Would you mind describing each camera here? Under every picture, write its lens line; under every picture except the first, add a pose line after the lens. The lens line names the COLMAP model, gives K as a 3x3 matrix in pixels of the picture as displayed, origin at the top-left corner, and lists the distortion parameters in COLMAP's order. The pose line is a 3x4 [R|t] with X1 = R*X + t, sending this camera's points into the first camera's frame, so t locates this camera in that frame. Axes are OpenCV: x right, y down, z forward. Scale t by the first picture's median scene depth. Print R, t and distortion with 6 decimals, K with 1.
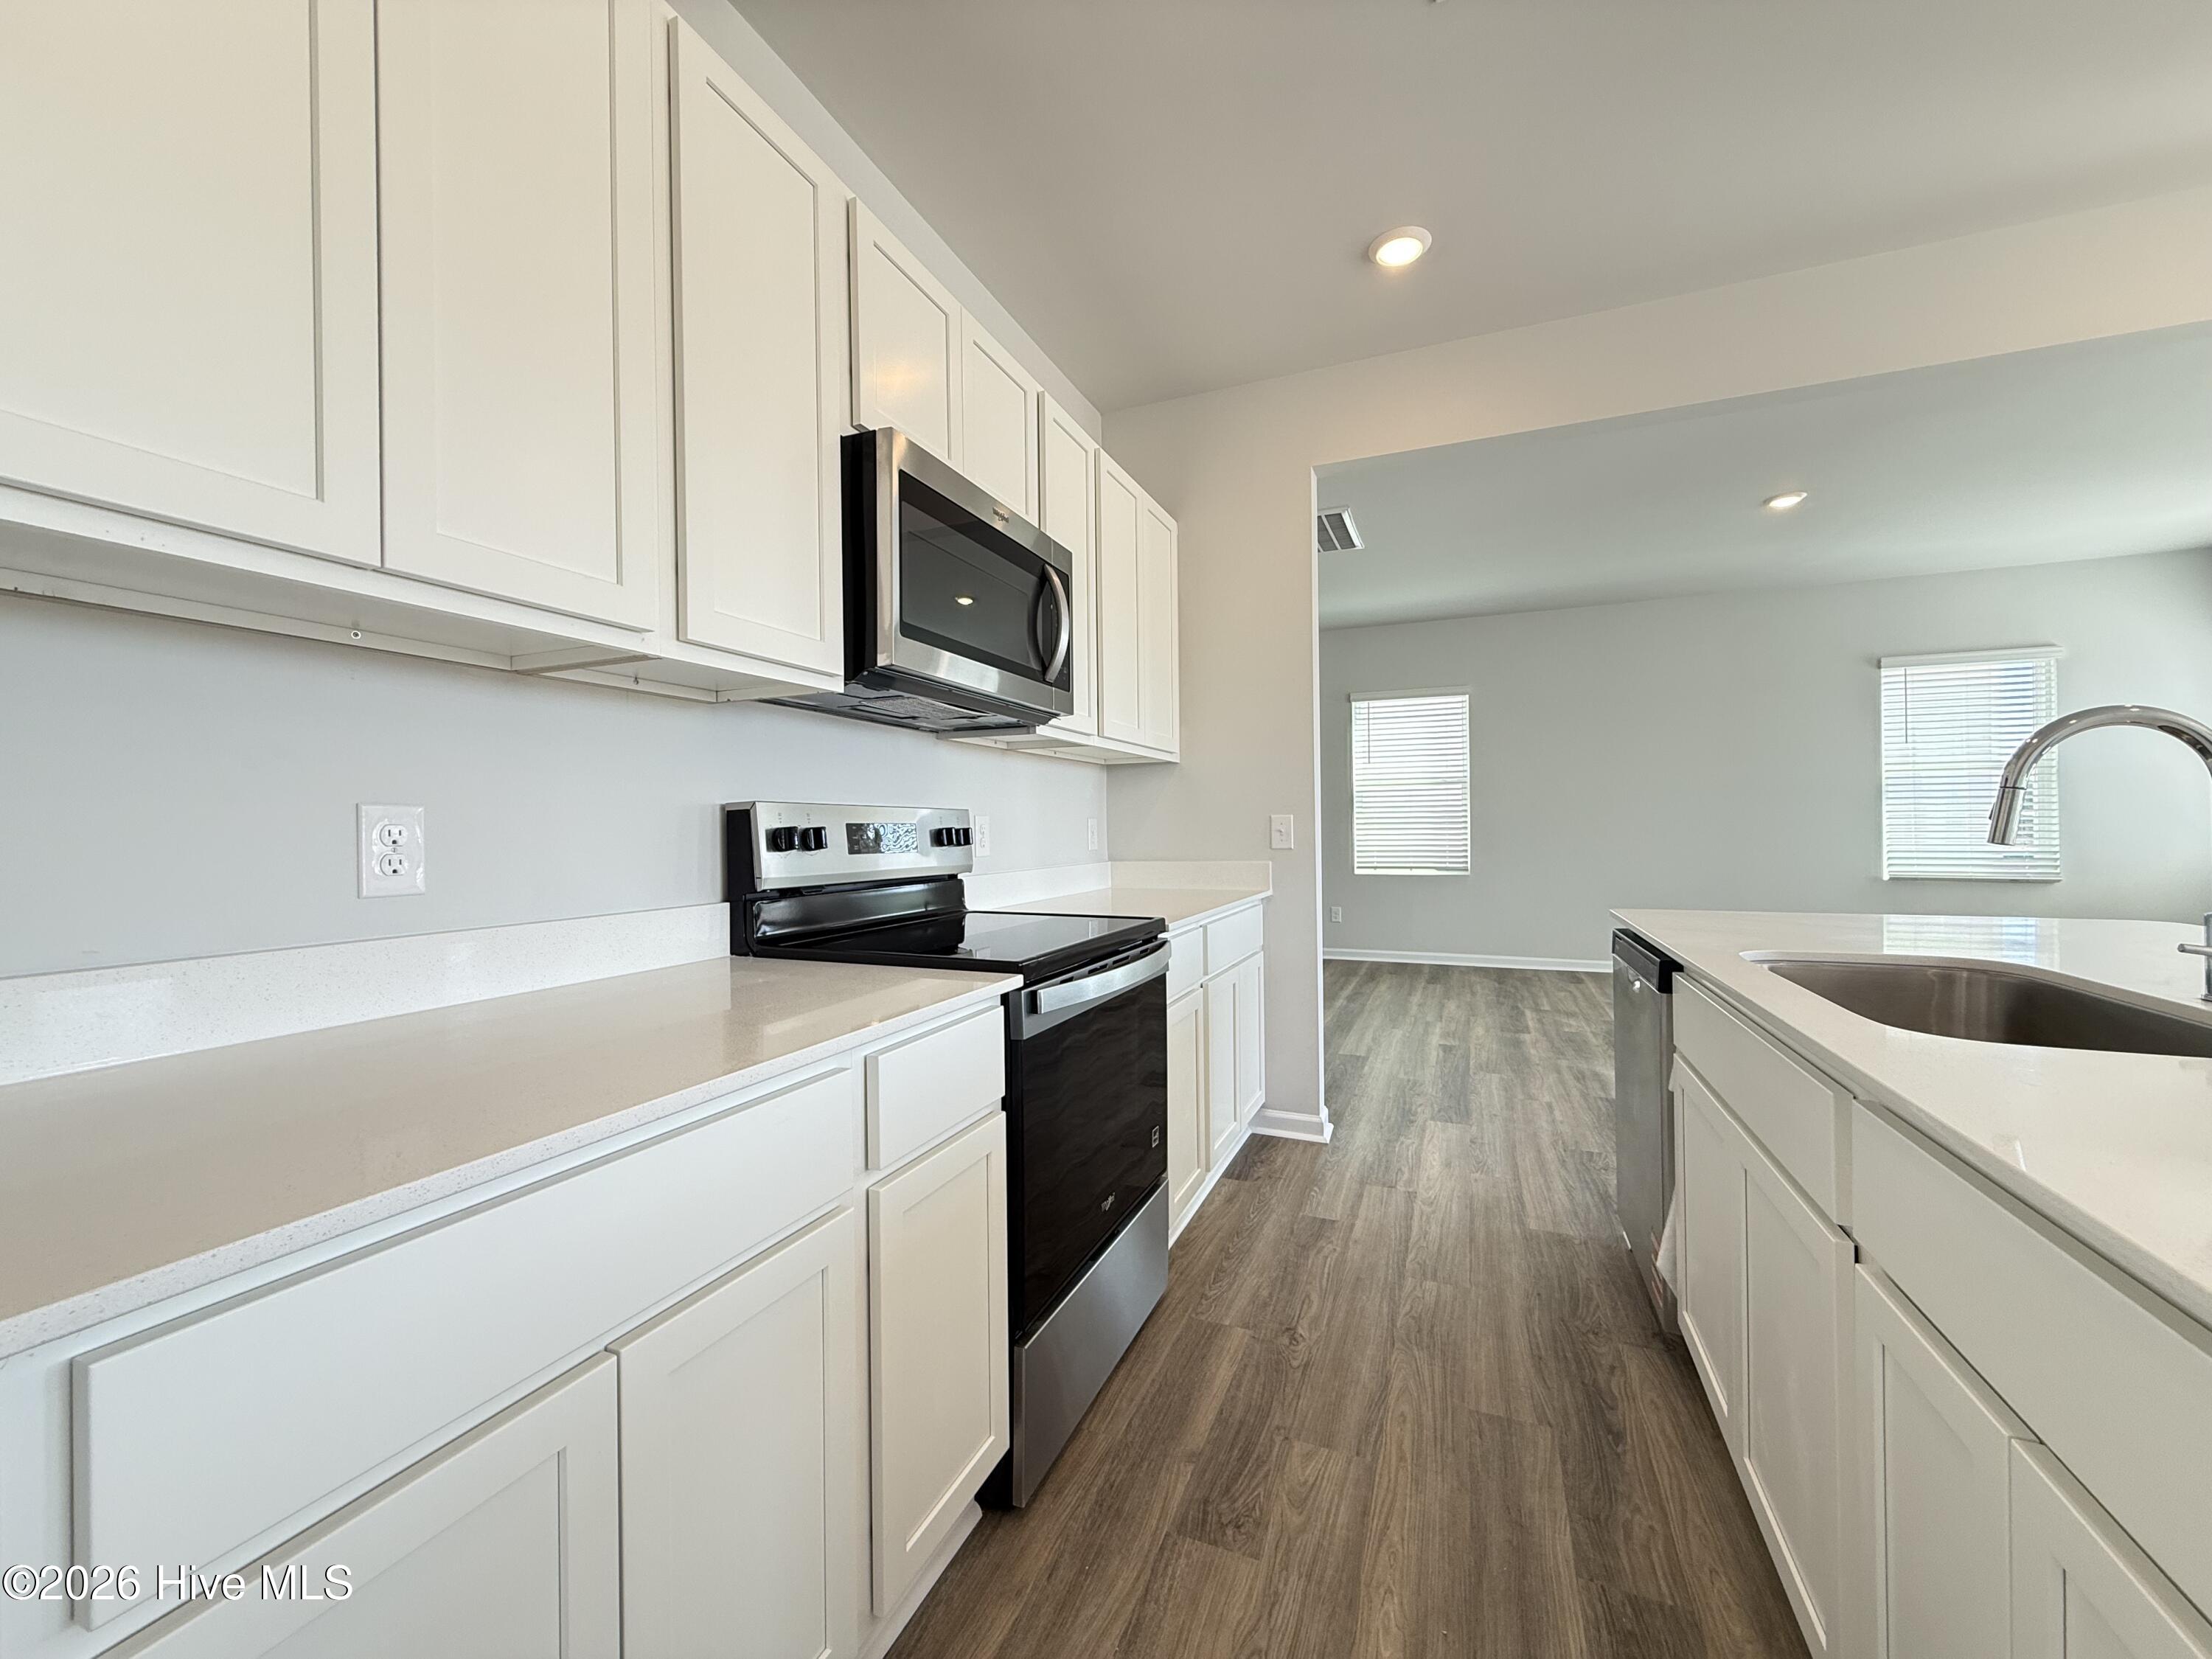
lens RADIAL K [[880.6, 0, 1097.4], [0, 880.6, 828.5], [0, 0, 1]] dist [-0.001885, 0.001453]
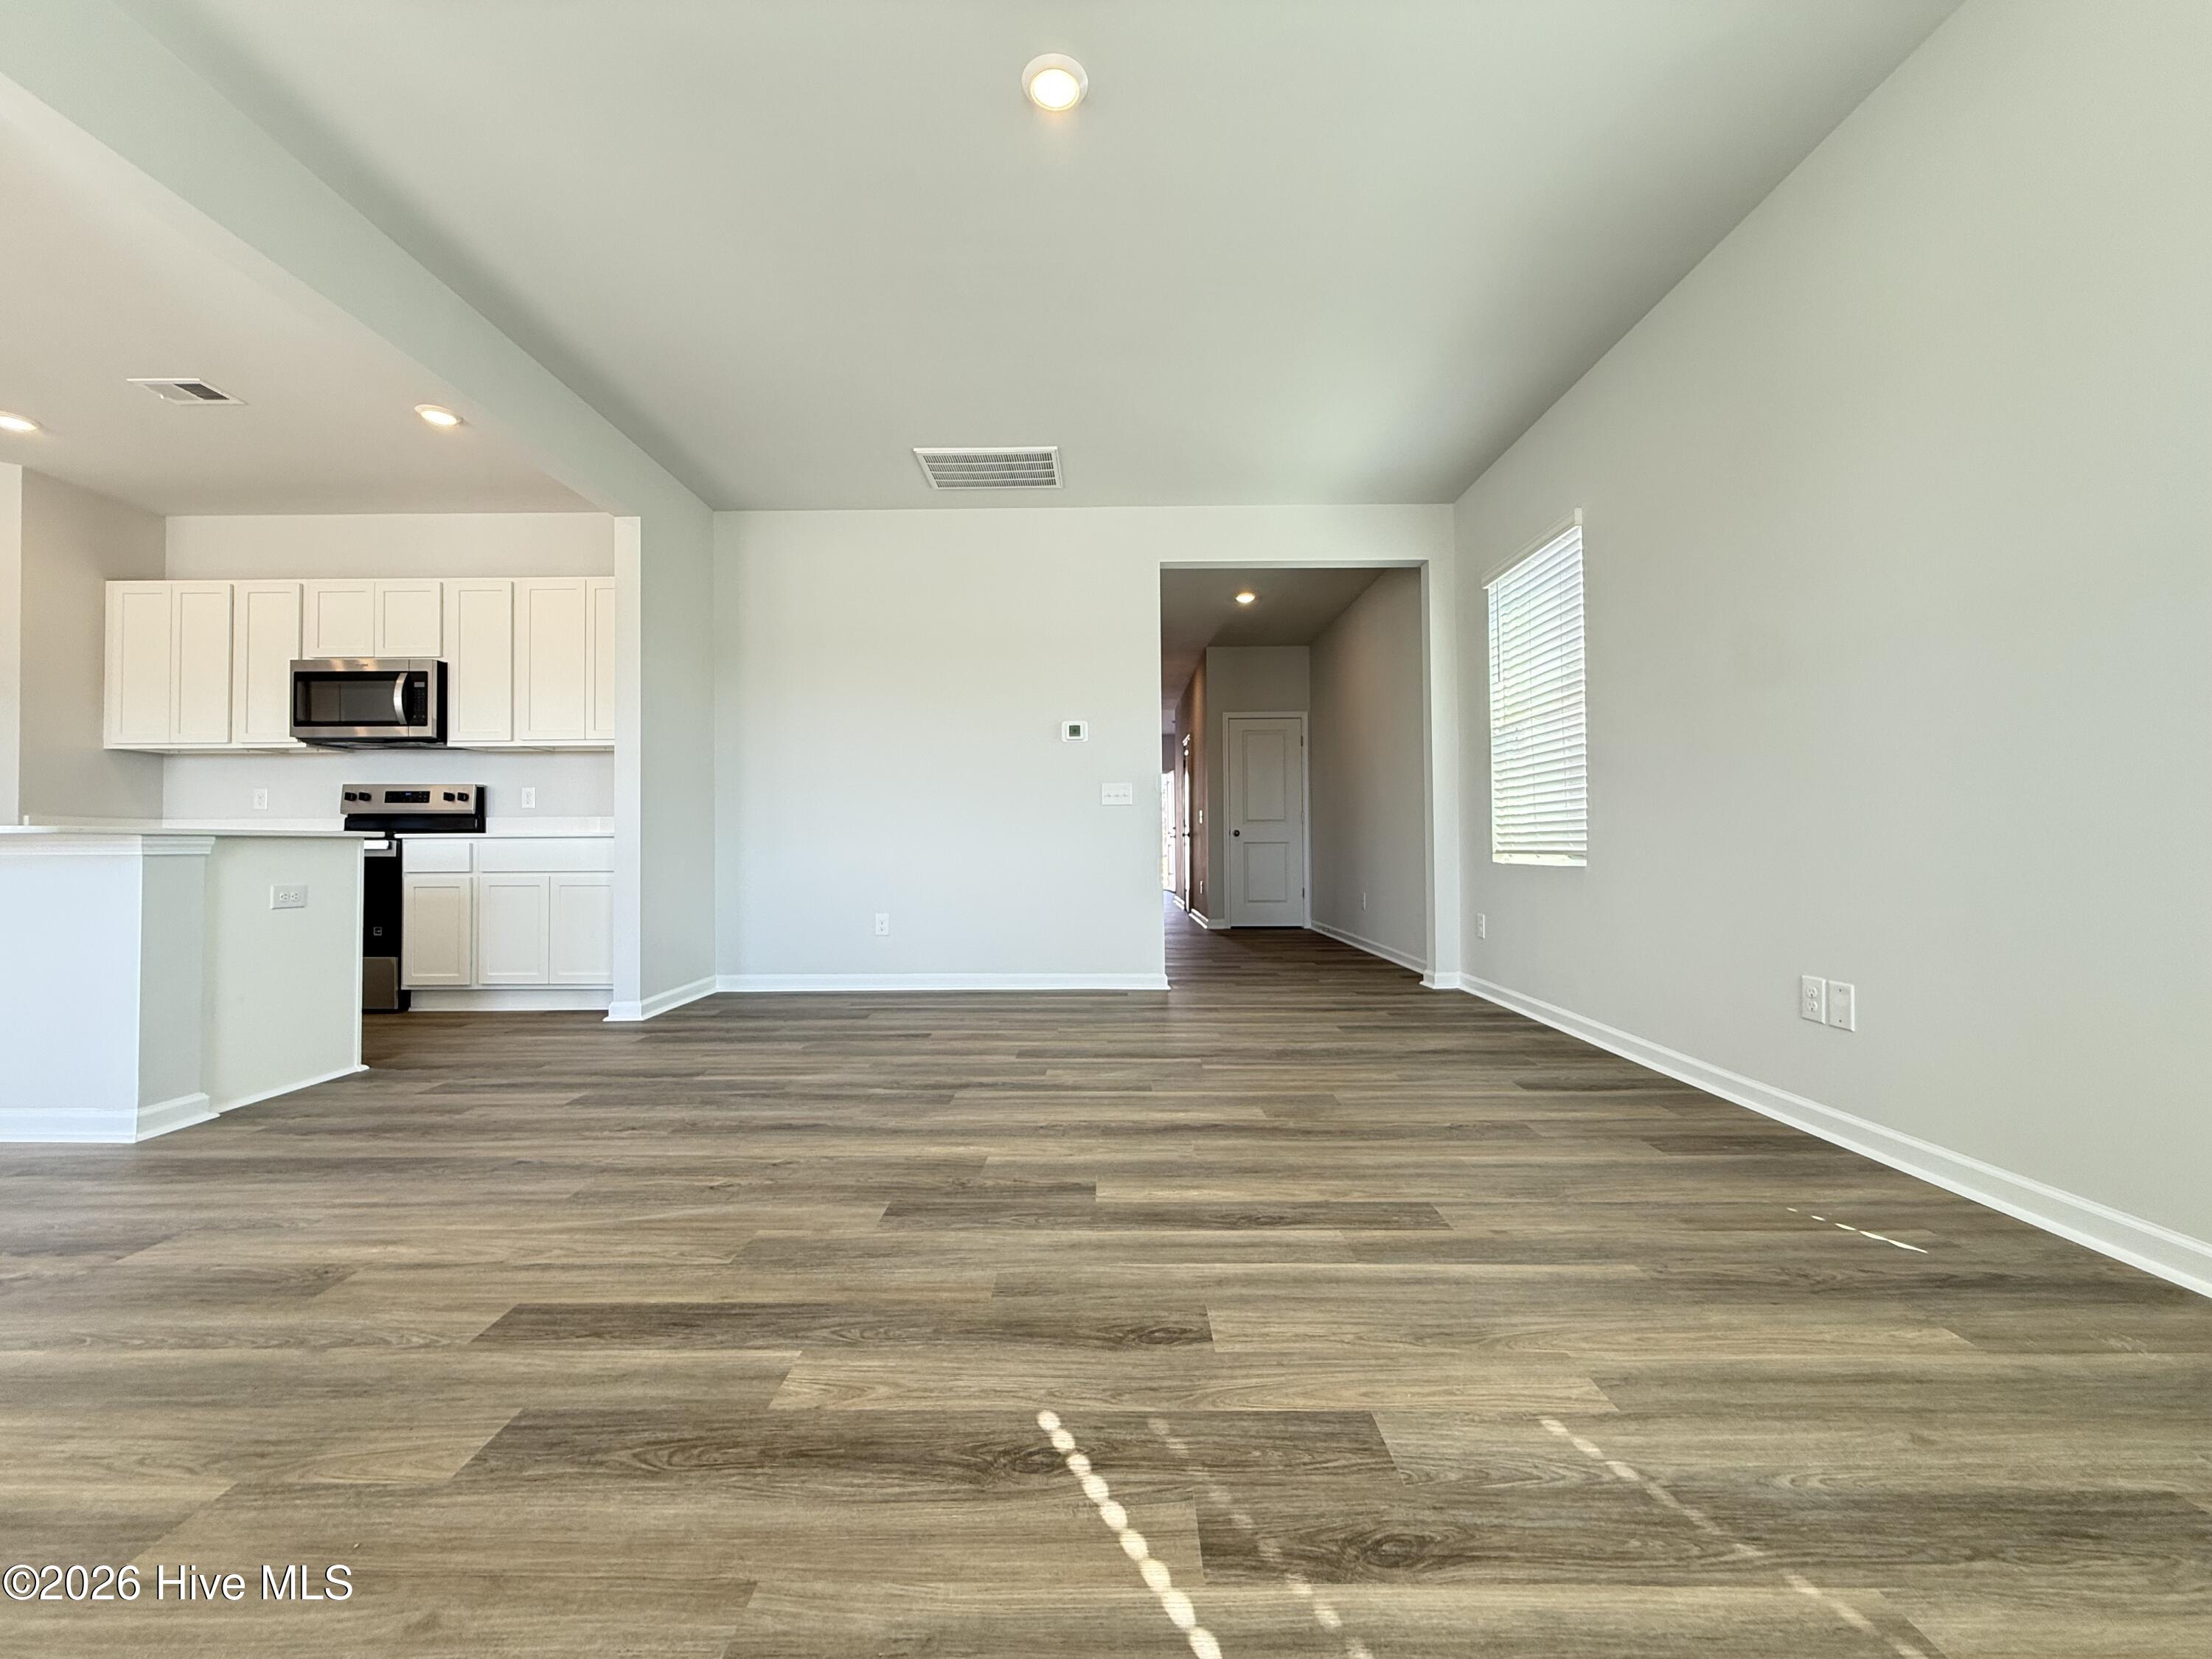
lens RADIAL K [[880.6, 0, 1093.6], [0, 880.6, 831.4], [0, 0, 1]] dist [-0.001885, 0.001453]
pose [[0.377152, -0.003955, -0.926143, 1.541981], [-0.000221, 0.999990, -0.004360, 0.065698], [0.926152, 0.001849, 0.377147, 1.025504]]
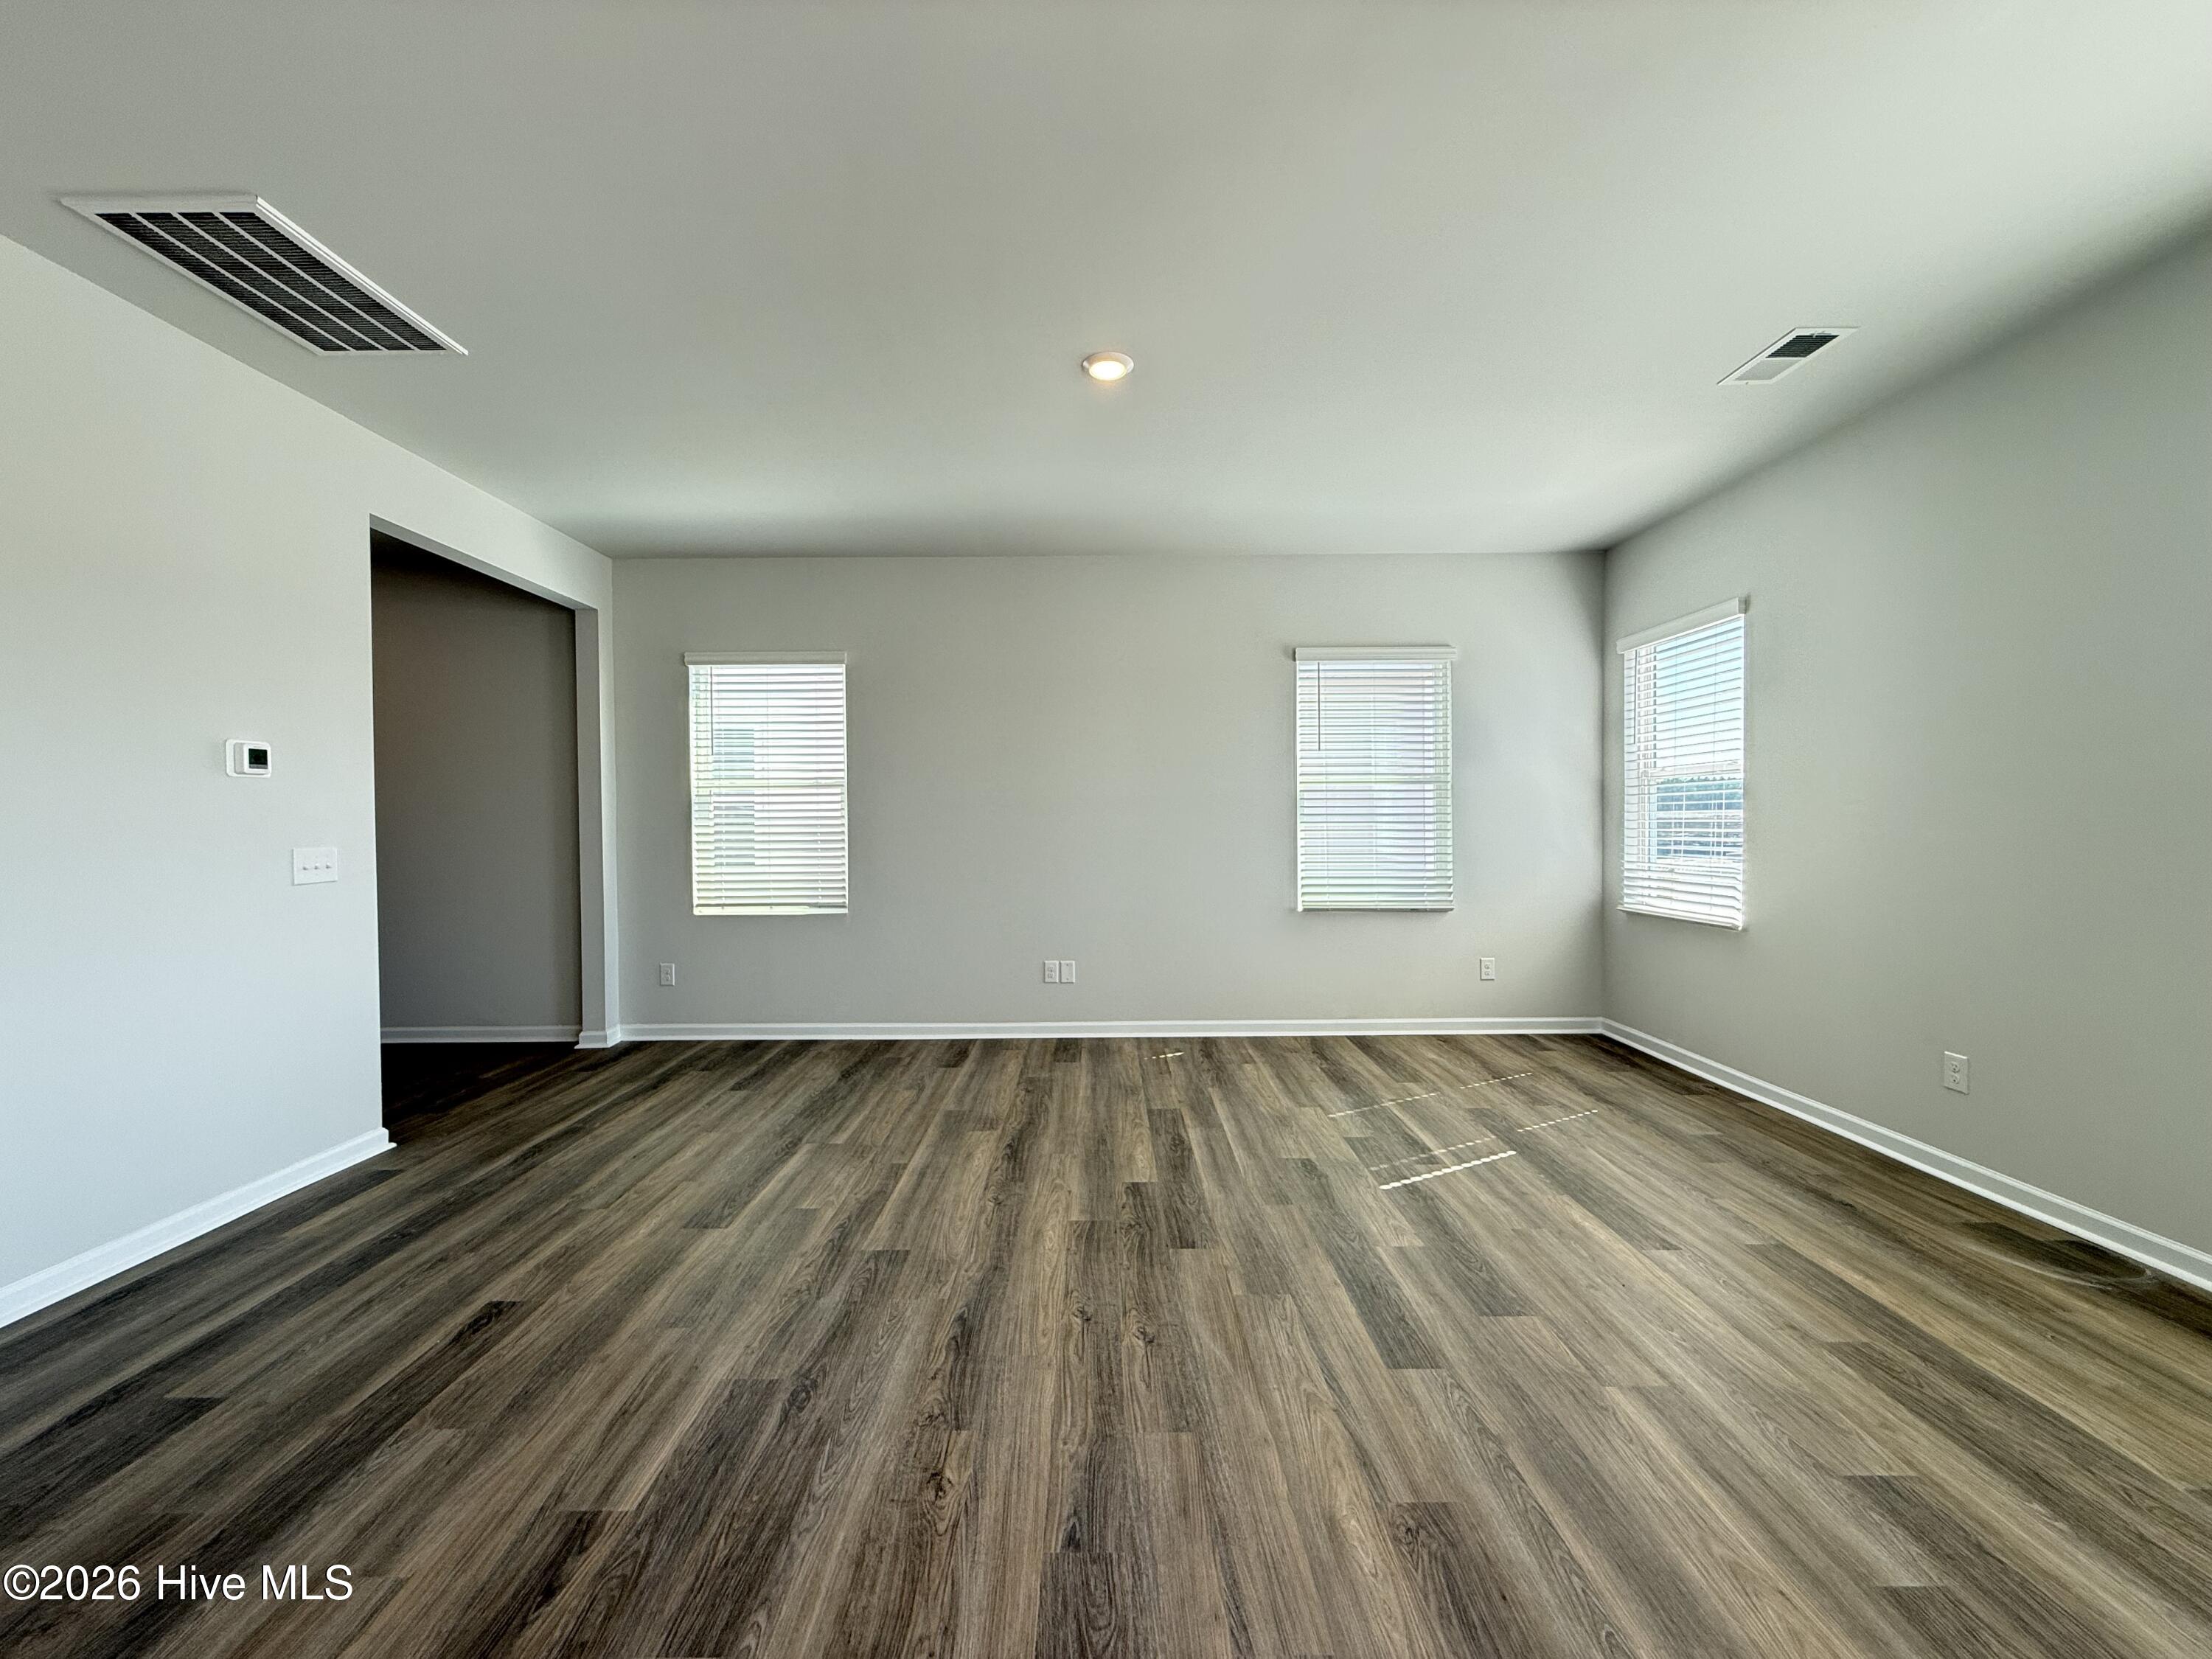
lens RADIAL K [[880.6, 0, 1101.0], [0, 880.6, 832.0], [0, 0, 1]] dist [-0.001885, 0.001453]
pose [[0.919984, -0.001927, 0.391951, 0.641062], [-0.001694, 0.999959, 0.008893, -0.041369], [-0.391952, -0.008845, 0.919943, 0.490074]]
